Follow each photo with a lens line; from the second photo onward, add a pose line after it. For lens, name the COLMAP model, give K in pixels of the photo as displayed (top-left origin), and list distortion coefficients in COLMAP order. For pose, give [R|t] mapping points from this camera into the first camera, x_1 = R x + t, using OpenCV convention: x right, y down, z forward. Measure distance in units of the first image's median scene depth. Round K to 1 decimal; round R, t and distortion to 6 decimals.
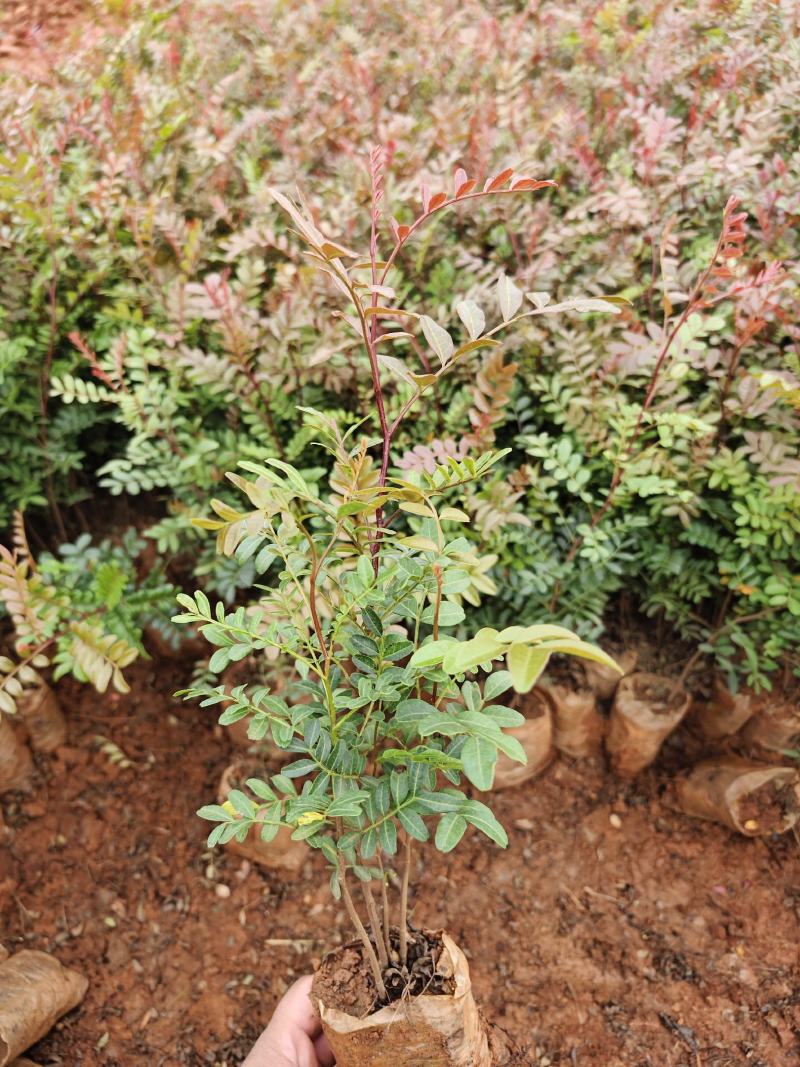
lens RADIAL K [[732.4, 0, 401.0], [0, 732.4, 534.3], [0, 0, 1]] dist [0.022674, -0.022497]
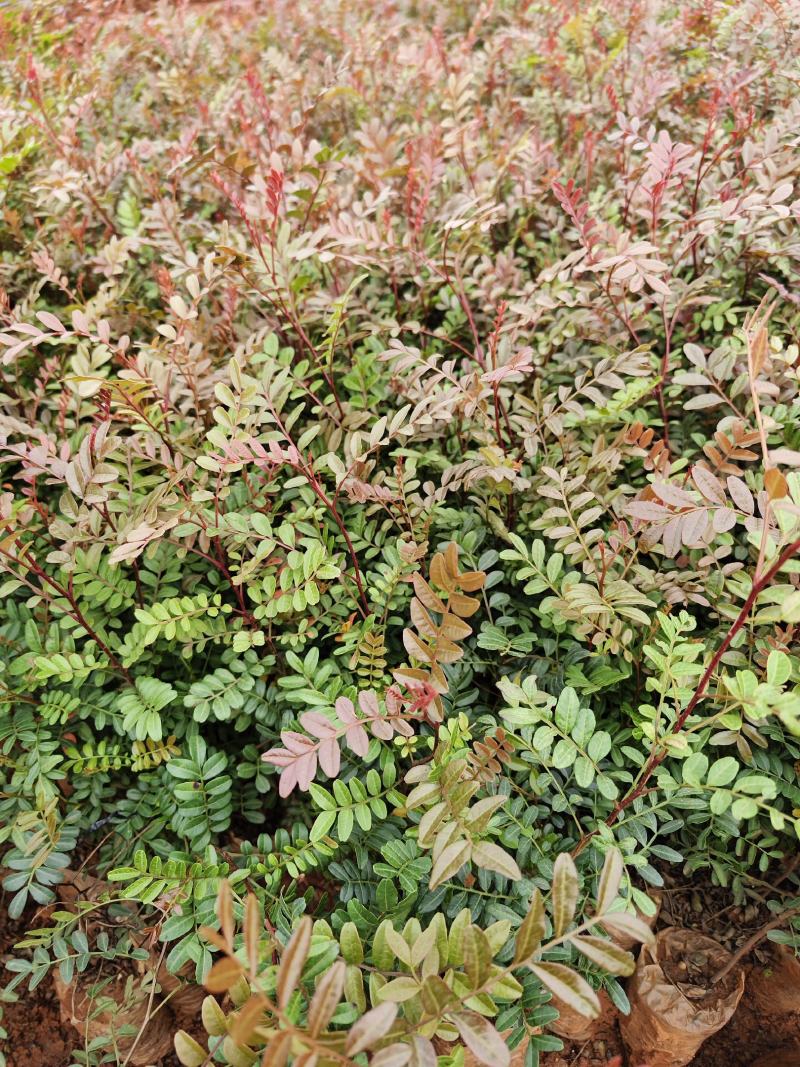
lens RADIAL K [[714.2, 0, 403.1], [0, 714.2, 535.1], [0, 0, 1]] dist [-0.001194, -0.000940]
pose [[0.998692, -0.023174, 0.045580, 0.046300], [0.024644, 0.999186, -0.031941, -0.139715], [-0.044803, 0.033022, 0.998450, 0.274885]]
